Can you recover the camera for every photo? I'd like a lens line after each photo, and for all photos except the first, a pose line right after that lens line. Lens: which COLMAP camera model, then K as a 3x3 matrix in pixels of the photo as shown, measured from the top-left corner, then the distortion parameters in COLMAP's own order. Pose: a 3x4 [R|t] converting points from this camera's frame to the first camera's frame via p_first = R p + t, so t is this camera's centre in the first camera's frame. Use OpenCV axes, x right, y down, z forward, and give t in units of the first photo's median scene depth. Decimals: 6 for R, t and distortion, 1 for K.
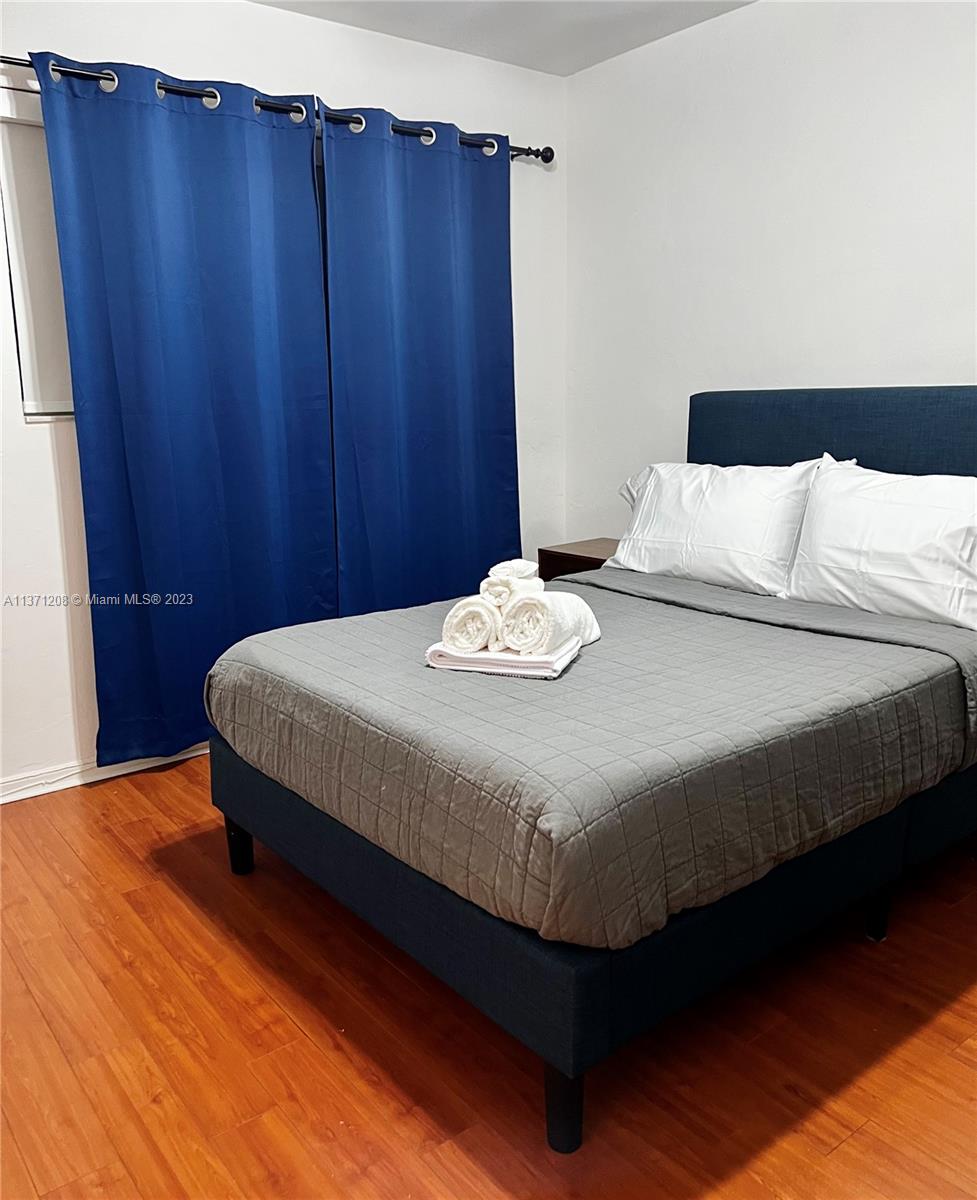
lens RADIAL K [[981.0, 0, 492.4], [0, 981.0, 597.0], [0, 0, 1]] dist [0.027358, 0.003331]
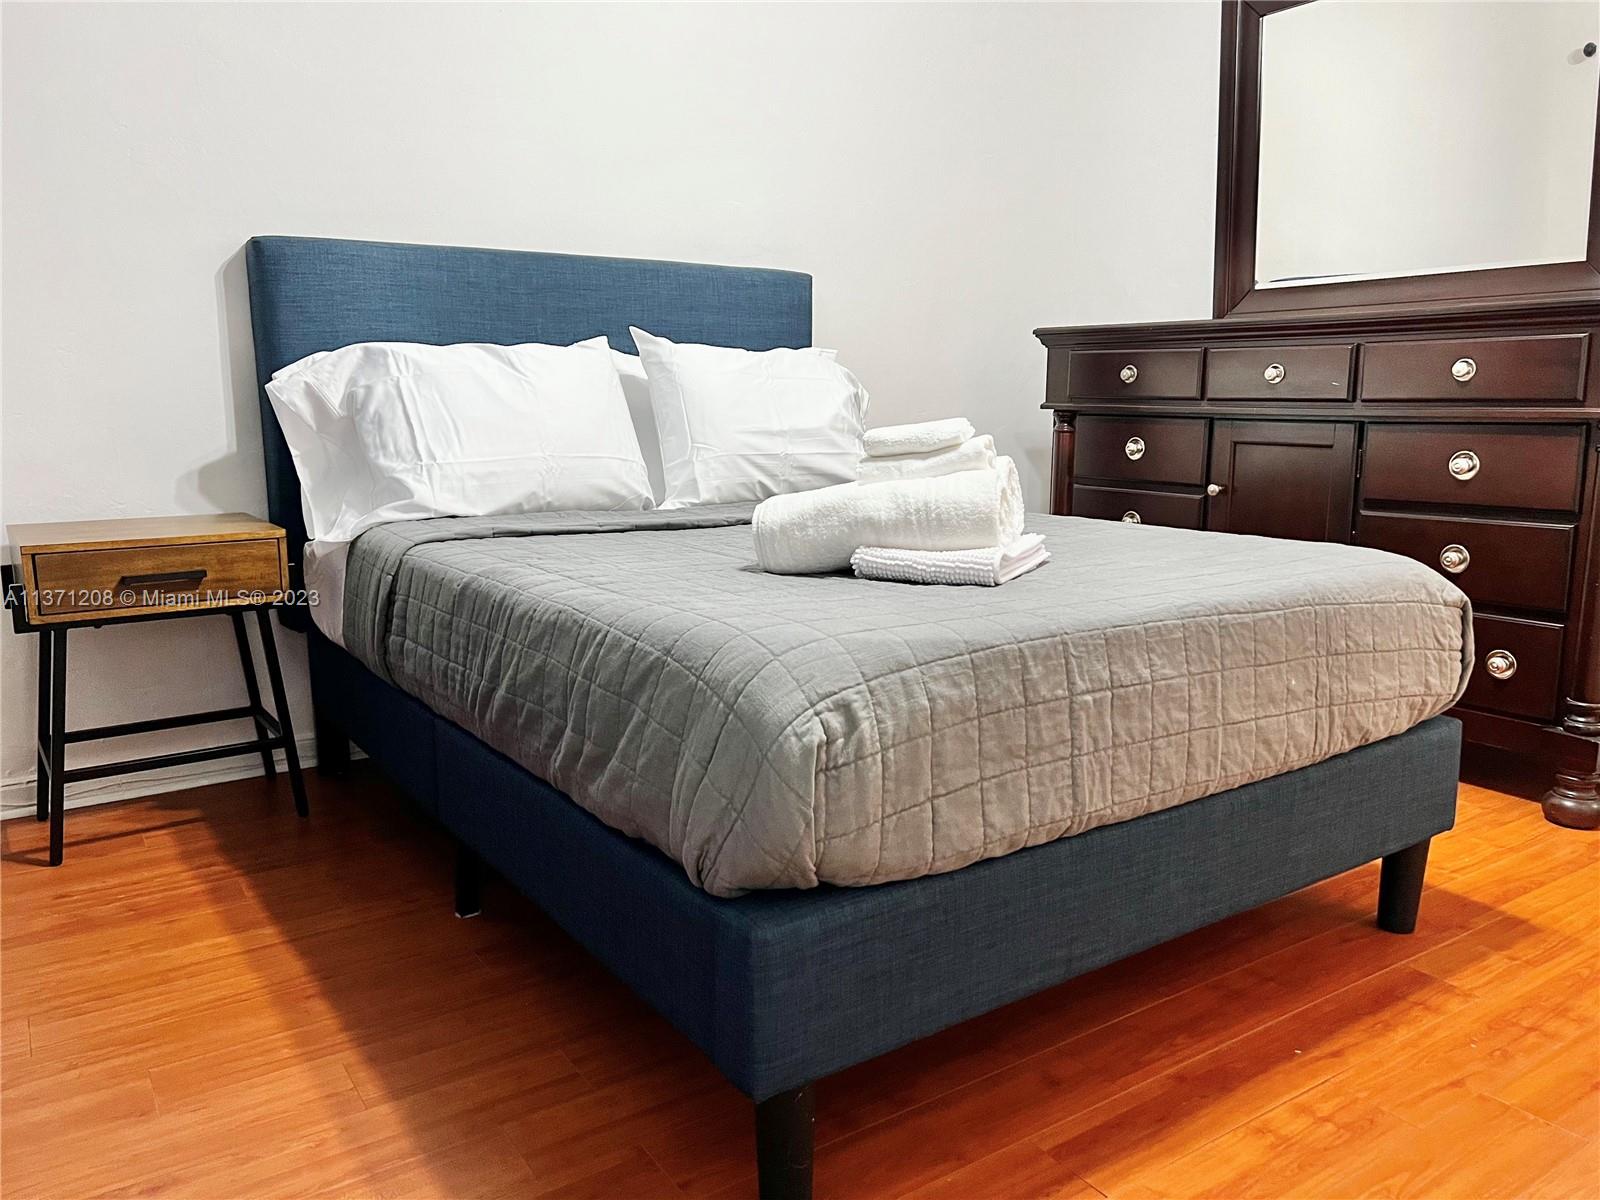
lens RADIAL K [[1196.2, 0, 802.9], [0, 1196.2, 602.3], [0, 0, 1]] dist [0.044605, -0.051854]
pose [[0.071484, -0.159510, 0.984605, -0.767796], [0.200578, 0.969264, 0.142463, -0.049989], [-0.977066, 0.187306, 0.101281, 0.948168]]
